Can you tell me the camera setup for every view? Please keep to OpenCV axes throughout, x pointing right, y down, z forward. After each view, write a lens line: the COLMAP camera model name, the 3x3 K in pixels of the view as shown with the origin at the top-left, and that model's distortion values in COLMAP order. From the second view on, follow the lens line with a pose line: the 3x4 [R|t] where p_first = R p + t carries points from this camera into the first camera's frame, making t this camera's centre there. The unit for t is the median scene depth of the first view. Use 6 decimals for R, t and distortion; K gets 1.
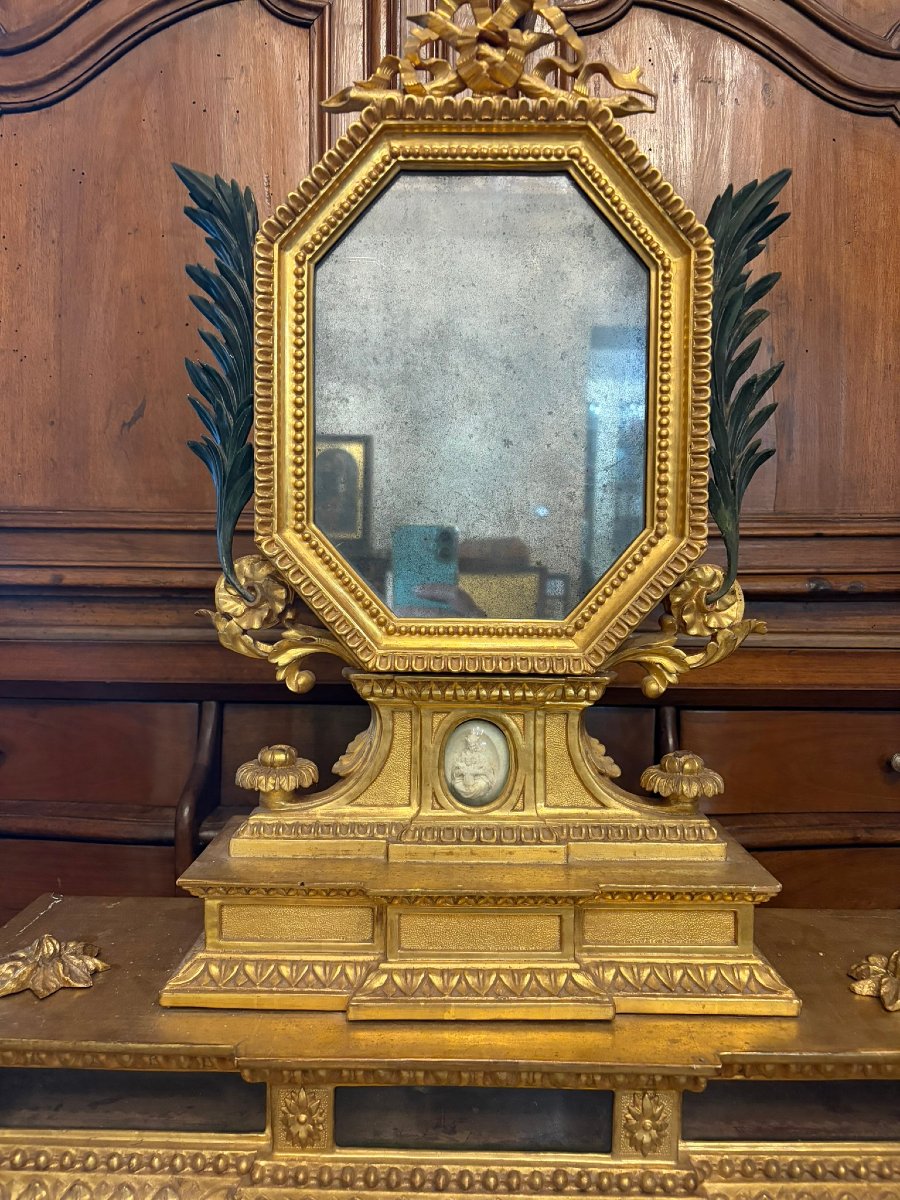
lens RADIAL K [[976.4, 0, 415.2], [0, 976.4, 584.5], [0, 0, 1]] dist [0.025309, -0.046496]
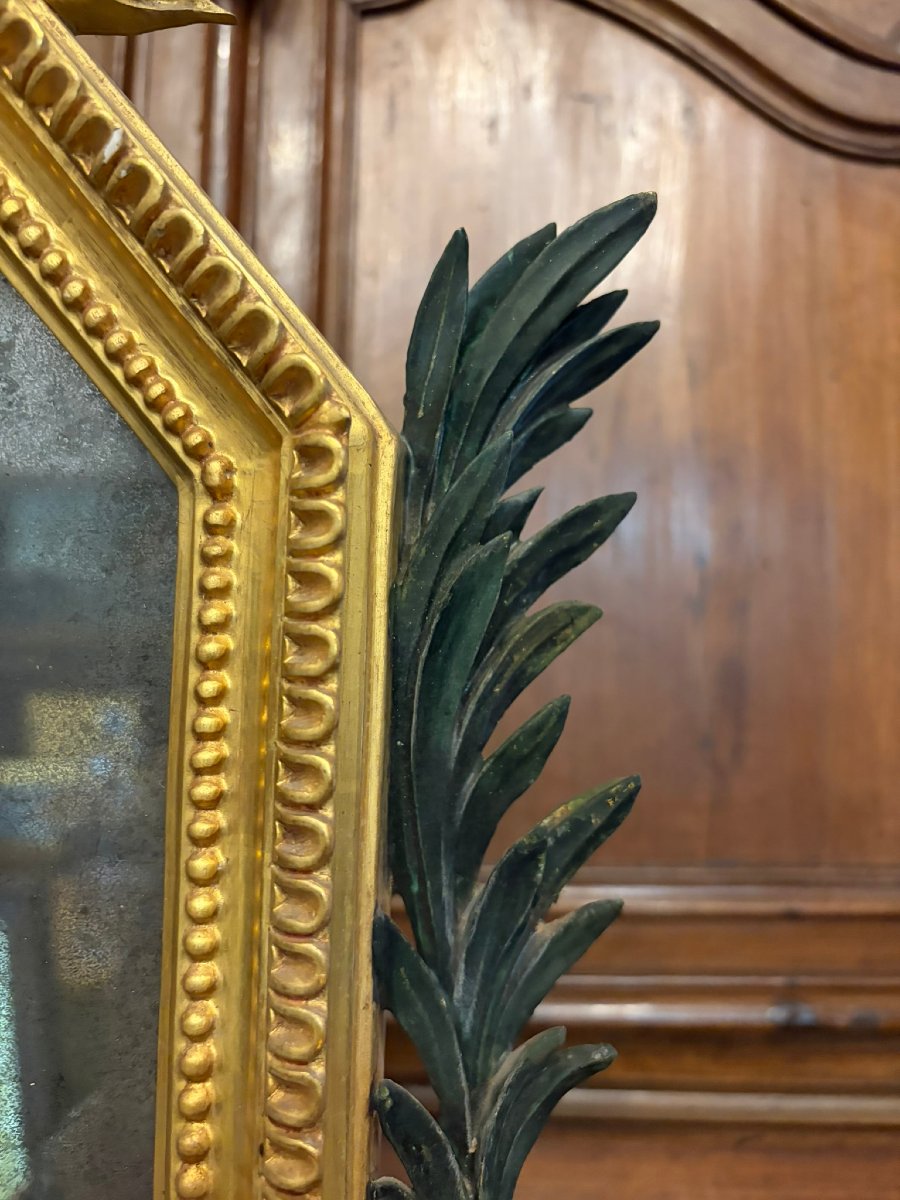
lens RADIAL K [[976.4, 0, 408.1], [0, 976.4, 552.5], [0, 0, 1]] dist [0.025309, -0.046496]
pose [[0.999590, 0.028278, -0.004443, 0.315519], [-0.028611, 0.991833, -0.124291, -0.269747], [0.000892, 0.124367, 0.992236, 0.709782]]
